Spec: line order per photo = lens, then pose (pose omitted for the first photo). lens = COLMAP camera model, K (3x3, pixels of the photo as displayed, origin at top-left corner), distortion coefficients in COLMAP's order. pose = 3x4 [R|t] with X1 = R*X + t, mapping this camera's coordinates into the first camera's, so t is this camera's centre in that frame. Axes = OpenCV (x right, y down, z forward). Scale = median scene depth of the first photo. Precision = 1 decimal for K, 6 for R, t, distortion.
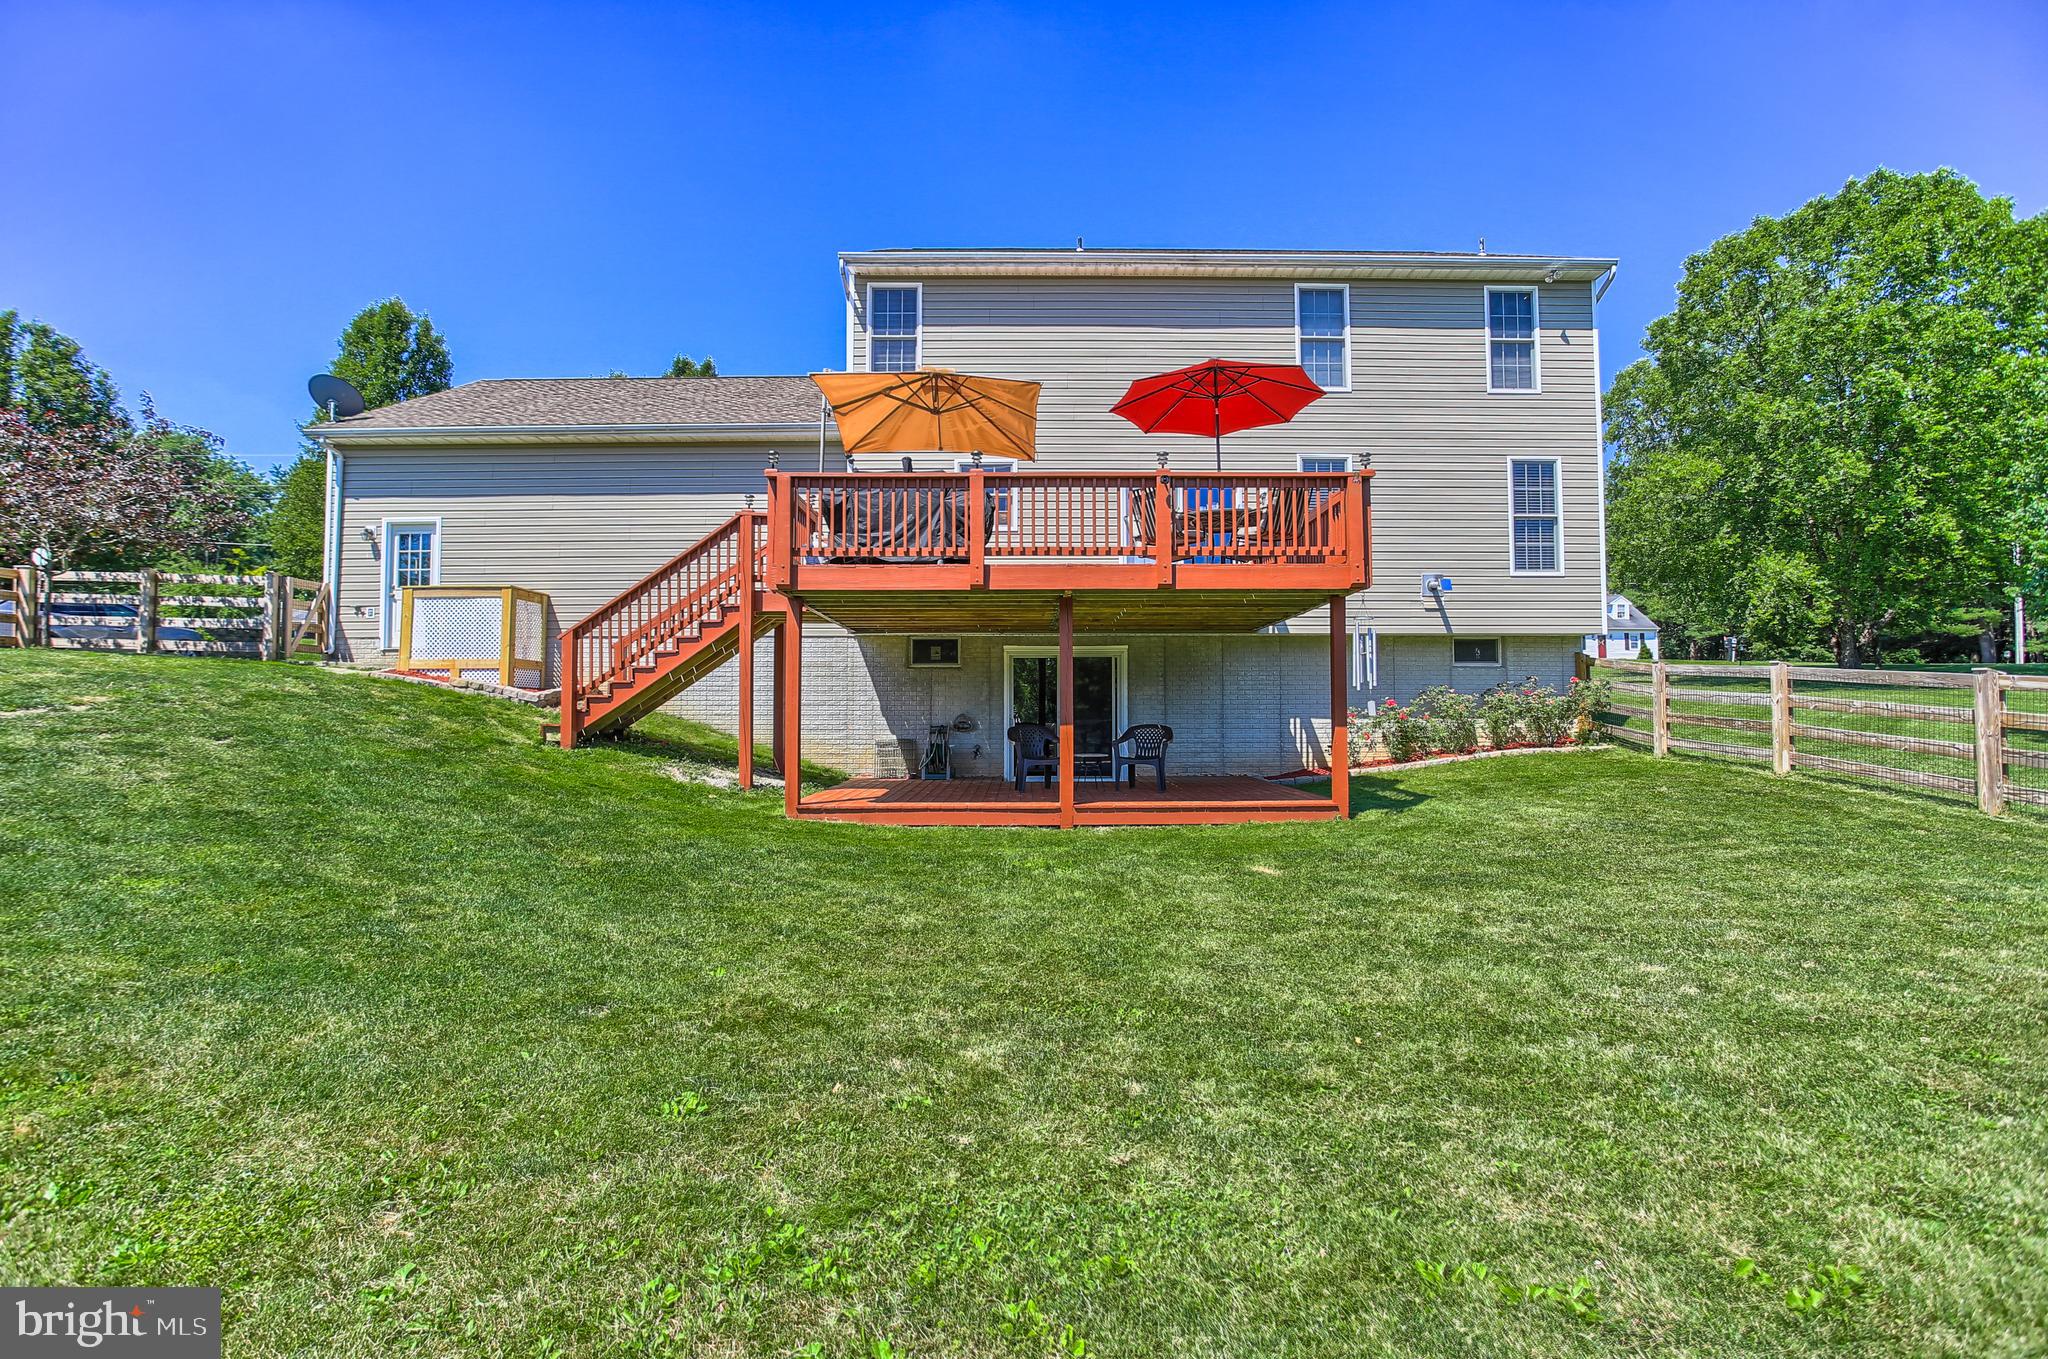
lens RADIAL K [[1008.3, 0, 1024.1], [0, 1008.3, 679.0], [0, 0, 1]] dist [-0.032808, 0.001180]
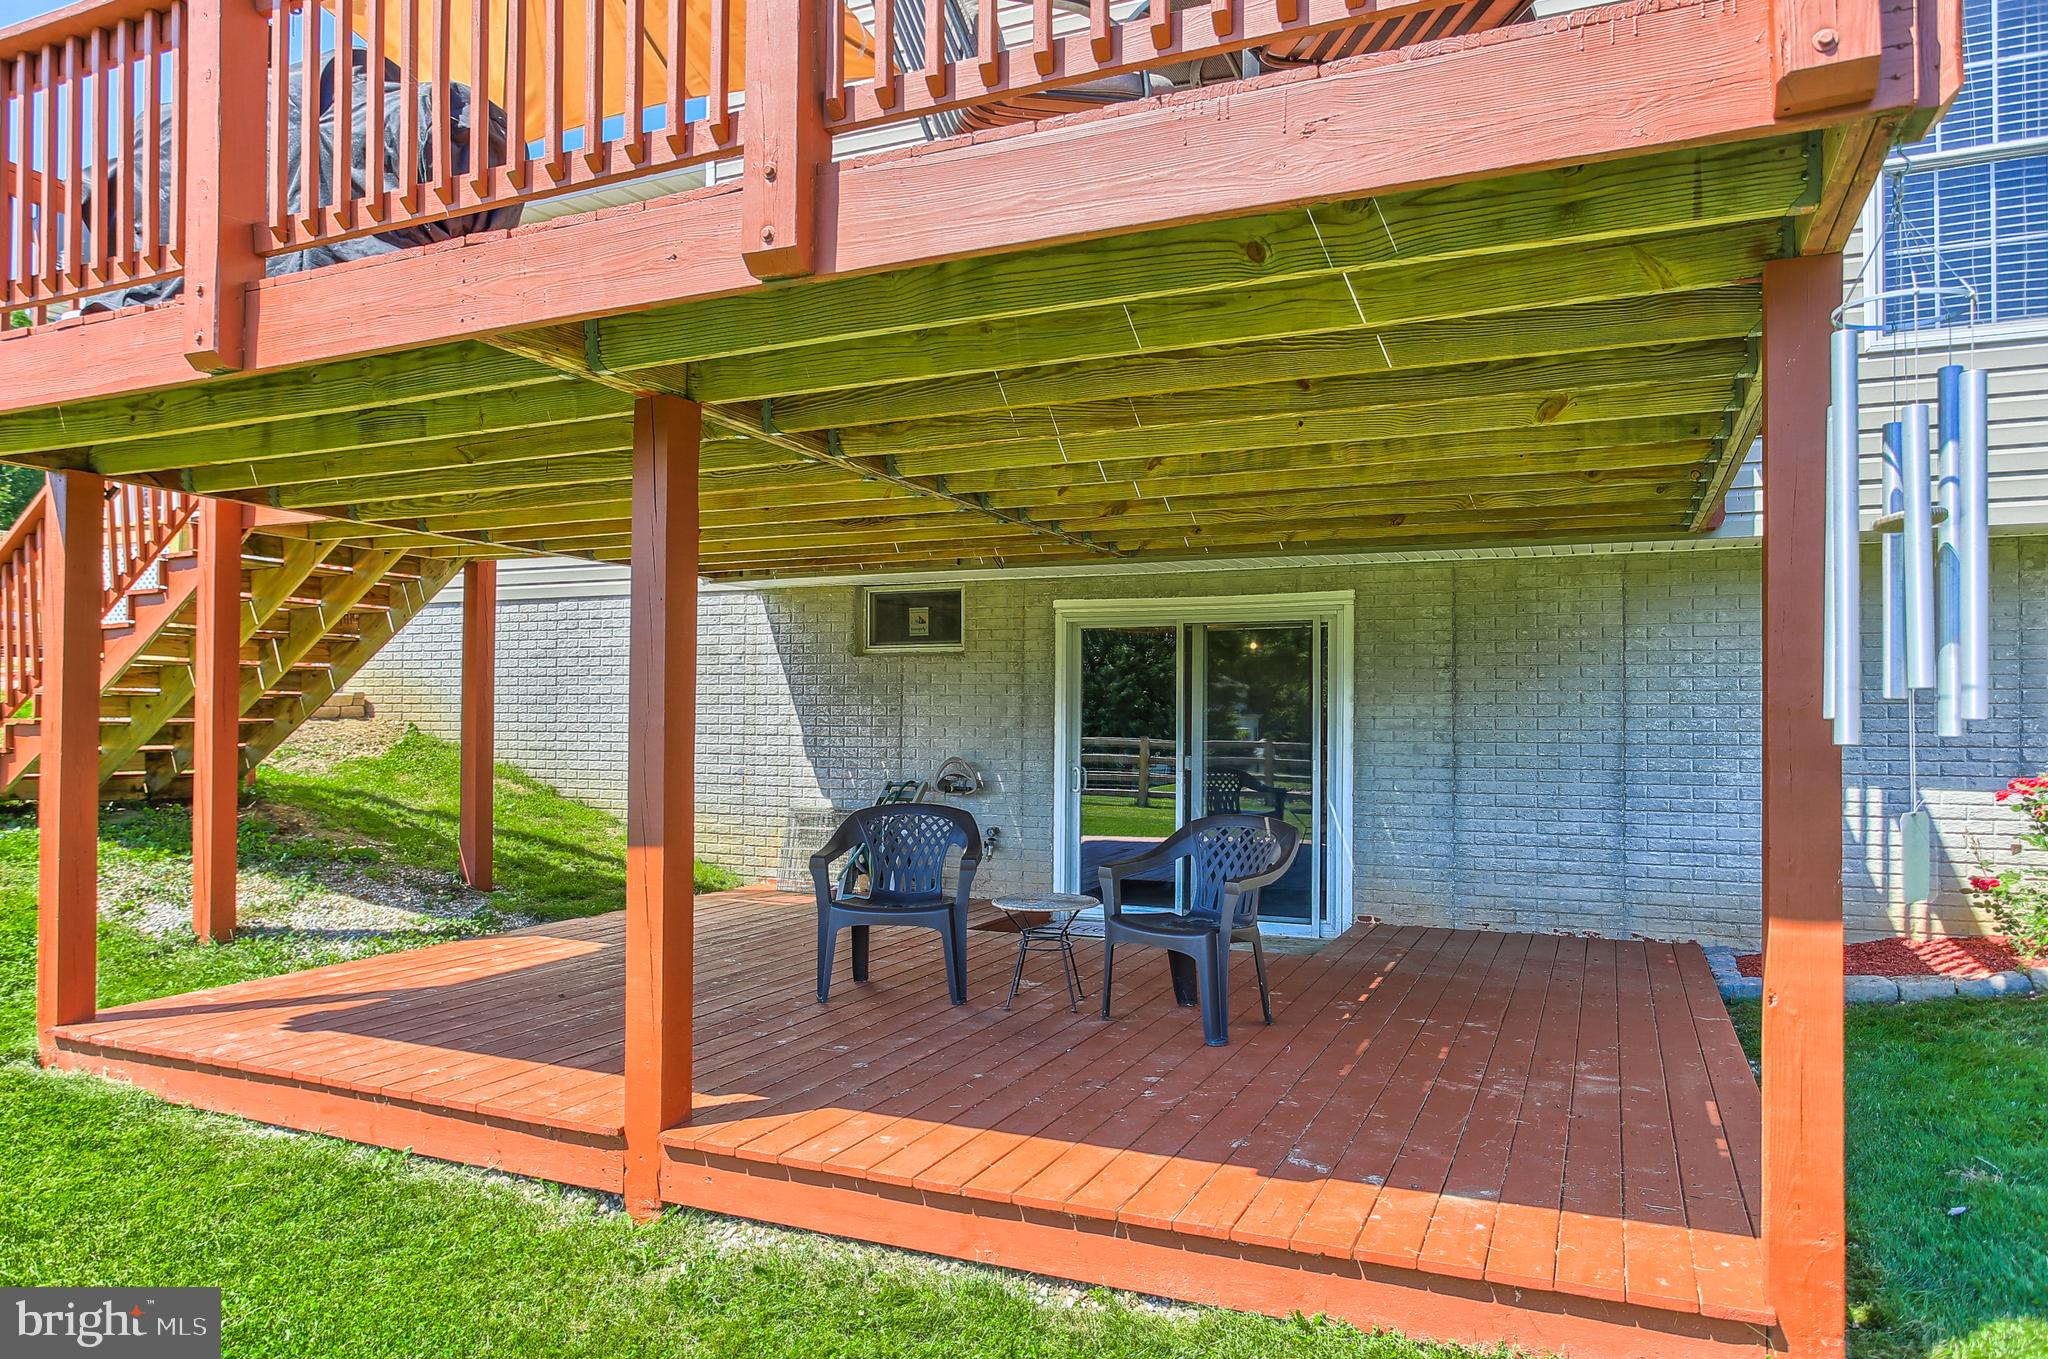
lens RADIAL K [[1302.3, 0, 1024.0], [0, 1302.3, 680.5], [0, 0, 1]] dist [0.000548, 0.000153]
pose [[0.906517, -0.003963, -0.422151, 0.205030], [0.007013, 0.999959, 0.005673, -0.002081], [0.422111, -0.008103, 0.906508, 0.491813]]
